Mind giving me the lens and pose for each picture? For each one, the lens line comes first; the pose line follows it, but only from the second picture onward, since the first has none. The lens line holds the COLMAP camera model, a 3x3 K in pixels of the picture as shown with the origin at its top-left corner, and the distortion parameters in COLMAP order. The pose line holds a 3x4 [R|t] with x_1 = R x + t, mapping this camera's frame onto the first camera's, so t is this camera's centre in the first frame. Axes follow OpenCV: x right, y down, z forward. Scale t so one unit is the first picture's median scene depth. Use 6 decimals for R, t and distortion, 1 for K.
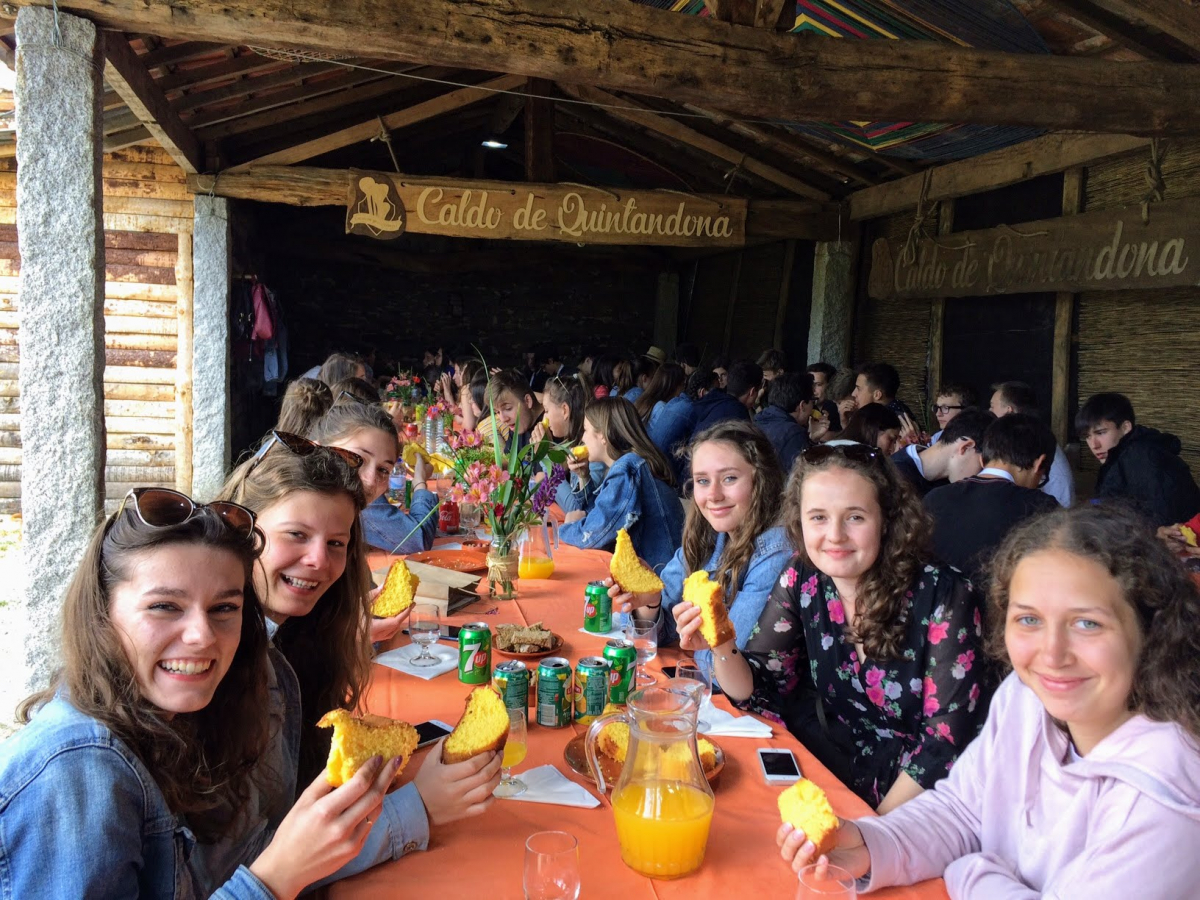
lens RADIAL K [[1028.2, 0, 603.9], [0, 1028.2, 432.5], [0, 0, 1]] dist [0.083837, -0.108761]
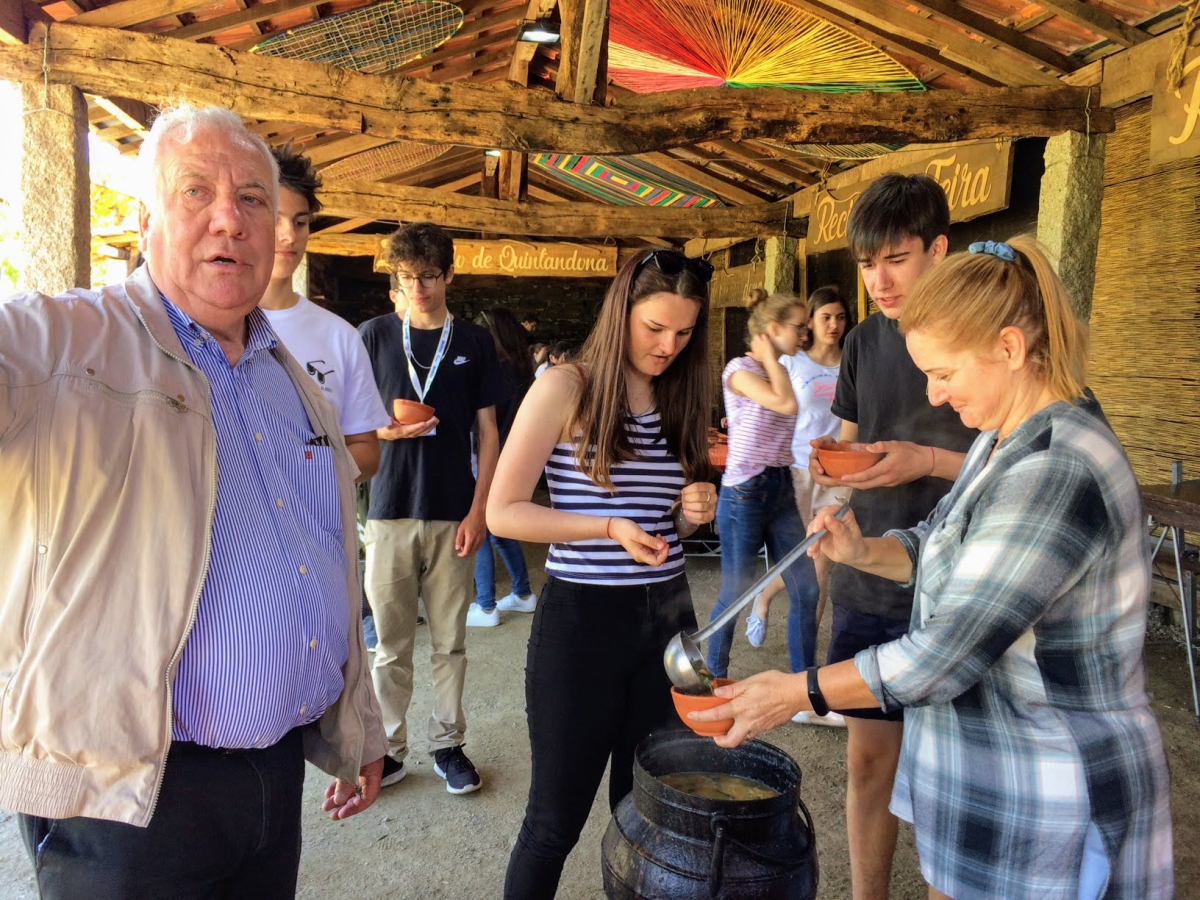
lens RADIAL K [[1028.2, 0, 603.9], [0, 1028.2, 432.5], [0, 0, 1]] dist [0.083837, -0.108761]
pose [[0.995625, 0.005402, -0.093288, 0.289592], [-0.005291, 0.999985, 0.001442, 0.068351], [0.093294, -0.000942, 0.995638, -0.664017]]
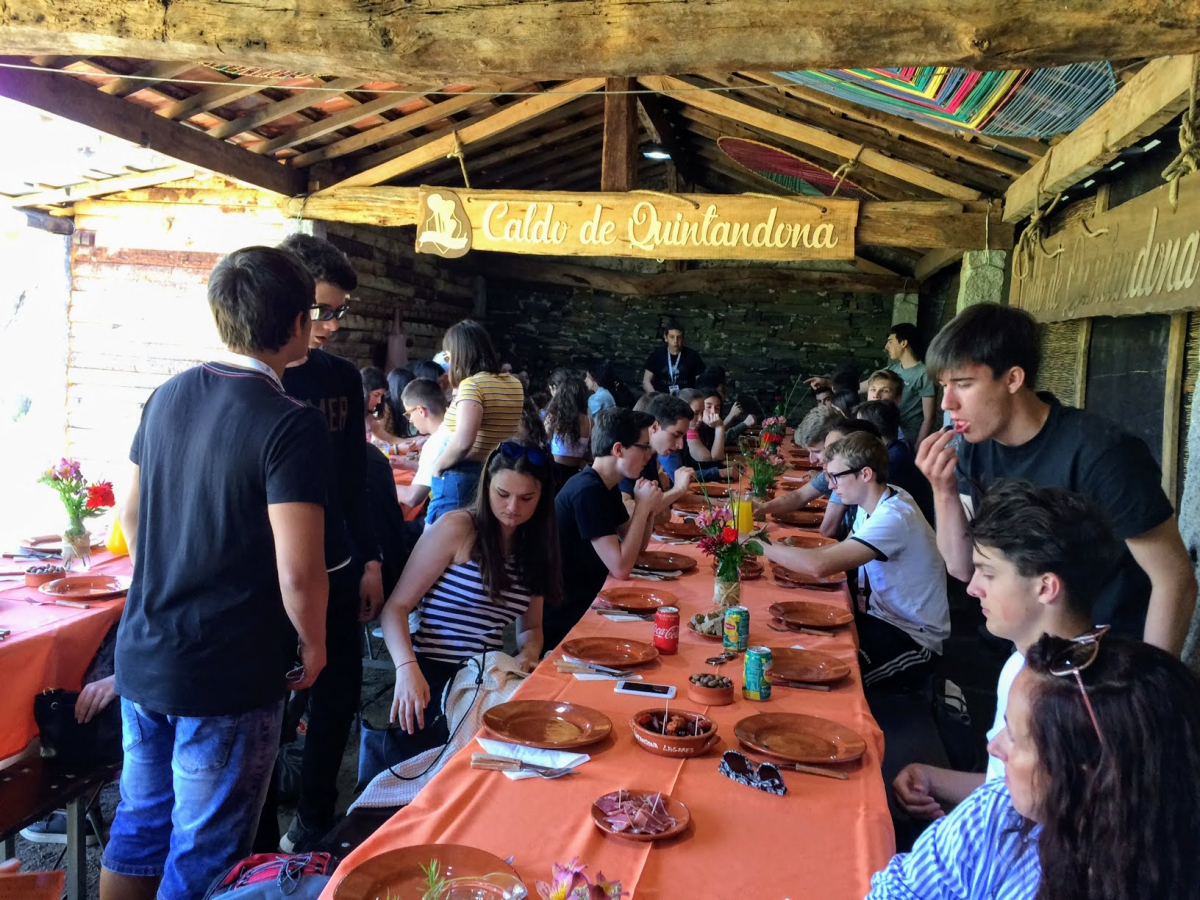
lens RADIAL K [[1028.2, 0, 603.9], [0, 1028.2, 432.5], [0, 0, 1]] dist [0.083837, -0.108761]
pose [[0.907100, 0.054617, -0.417357, 0.329425], [-0.064222, 0.997895, -0.008993, -0.024754], [0.415987, 0.034962, 0.908698, 0.191526]]
